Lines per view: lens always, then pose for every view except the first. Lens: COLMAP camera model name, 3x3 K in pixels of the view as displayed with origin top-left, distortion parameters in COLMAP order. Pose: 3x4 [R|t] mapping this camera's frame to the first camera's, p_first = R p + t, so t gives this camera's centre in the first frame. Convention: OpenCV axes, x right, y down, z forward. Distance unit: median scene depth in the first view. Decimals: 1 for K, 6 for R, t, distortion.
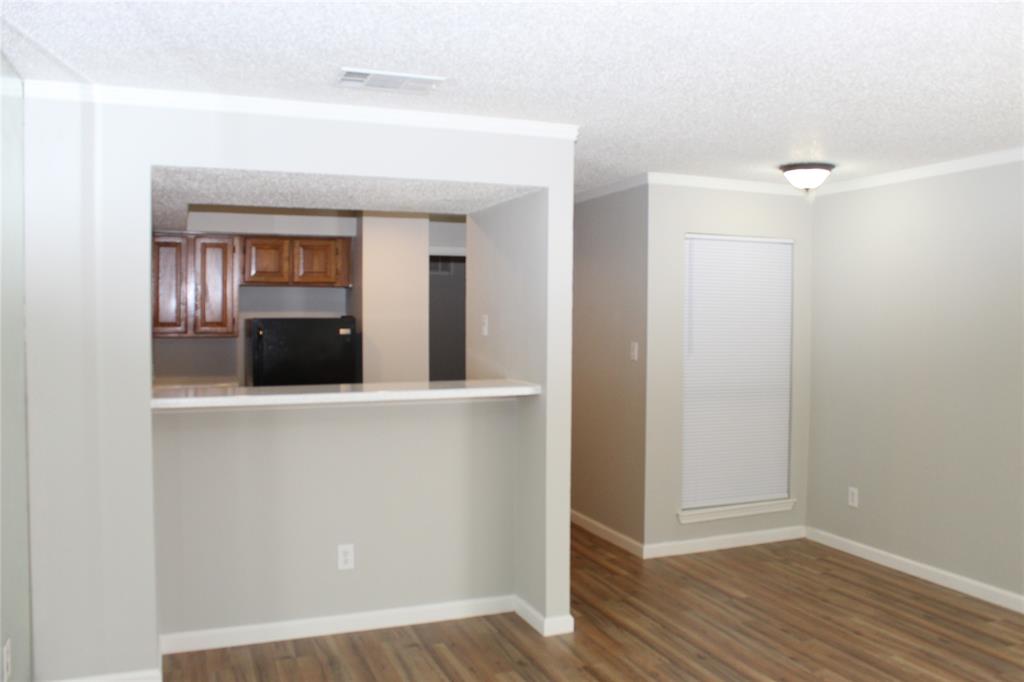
lens RADIAL K [[856.6, 0, 520.1], [0, 856.6, 340.6], [0, 0, 1]] dist [-0.170862, 0.159190]
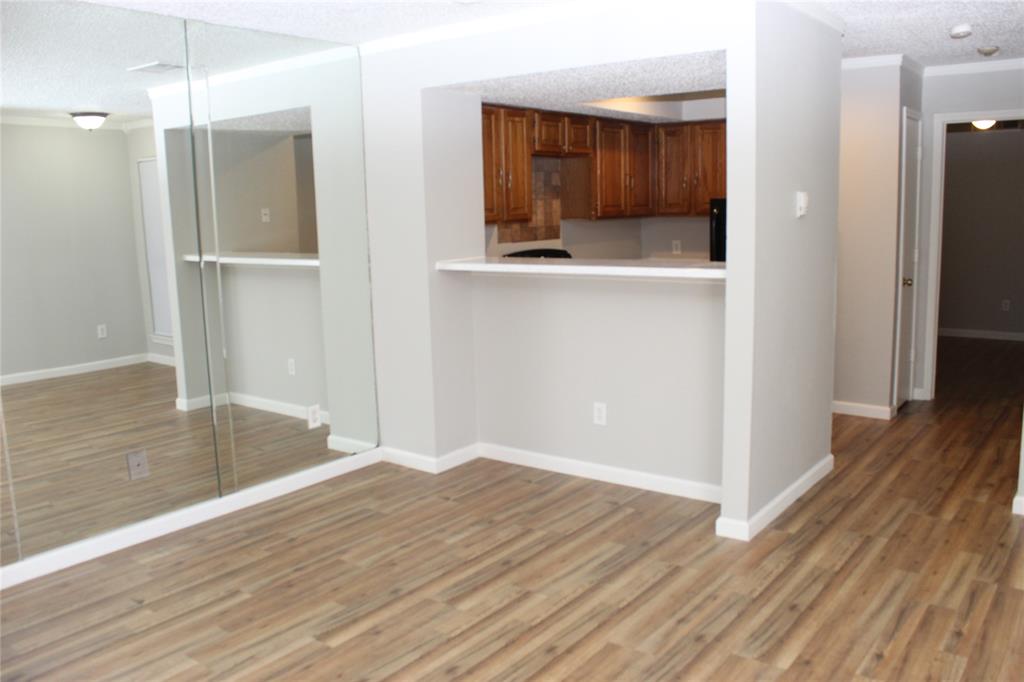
lens RADIAL K [[856.6, 0, 520.1], [0, 856.6, 340.6], [0, 0, 1]] dist [-0.170862, 0.159190]
pose [[0.509367, 0.119471, -0.852216, 0.700586], [0.002793, 0.990081, 0.140467, 0.001438], [0.860545, -0.073930, 0.503981, 0.348169]]
